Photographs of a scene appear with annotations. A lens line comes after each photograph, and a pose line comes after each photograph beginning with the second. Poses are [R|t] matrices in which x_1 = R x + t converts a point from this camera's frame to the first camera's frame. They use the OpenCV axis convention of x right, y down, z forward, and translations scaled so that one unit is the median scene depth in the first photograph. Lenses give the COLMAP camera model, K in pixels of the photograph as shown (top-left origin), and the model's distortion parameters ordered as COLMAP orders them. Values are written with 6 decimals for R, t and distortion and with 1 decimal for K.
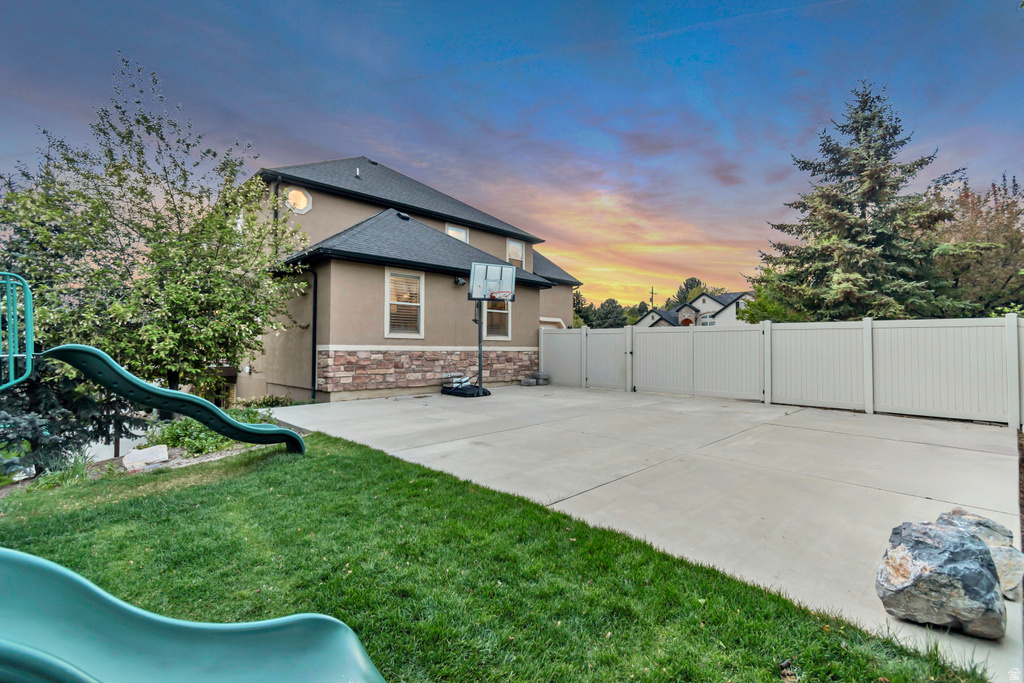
lens RADIAL K [[451.9, 0, 518.6], [0, 451.9, 341.6], [0, 0, 1]] dist [0.008135, -0.000354]
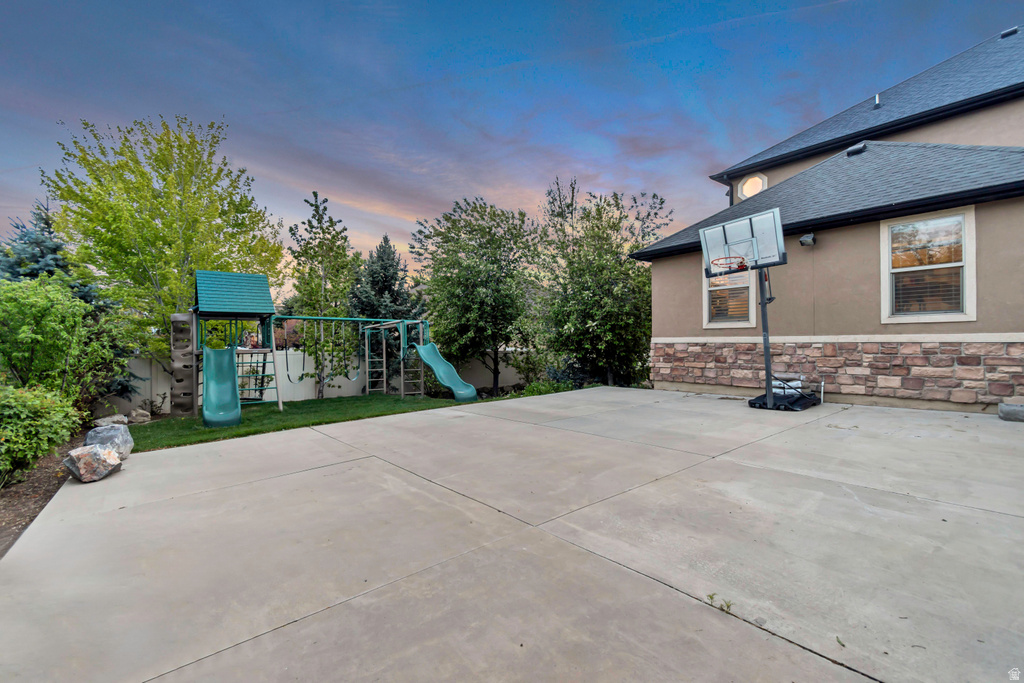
lens RADIAL K [[451.9, 0, 514.5], [0, 451.9, 342.6], [0, 0, 1]] dist [0.008135, -0.000354]
pose [[-0.070171, 0.001387, -0.997534, 0.644873], [0.027641, 0.999618, -0.000555, 0.009774], [0.997152, -0.027611, -0.070183, 0.678354]]
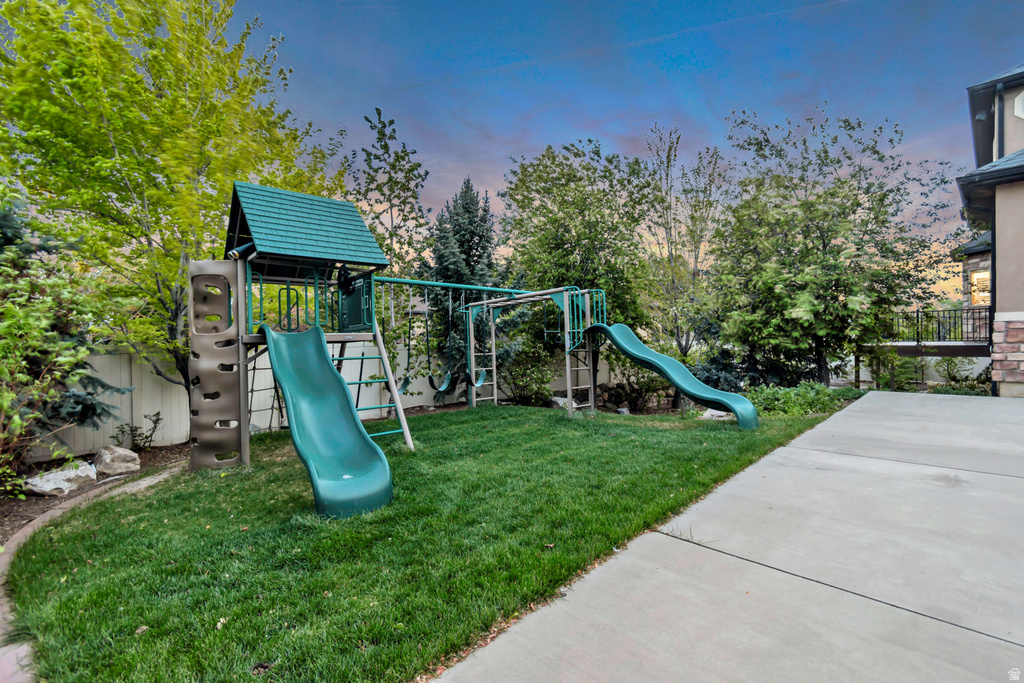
lens RADIAL K [[451.9, 0, 516.8], [0, 451.9, 339.8], [0, 0, 1]] dist [0.008135, -0.000354]
pose [[0.002081, 0.002901, -0.999994, 0.251589], [0.033729, 0.999427, 0.002970, 0.019994], [0.999429, -0.033735, 0.001982, 0.264197]]
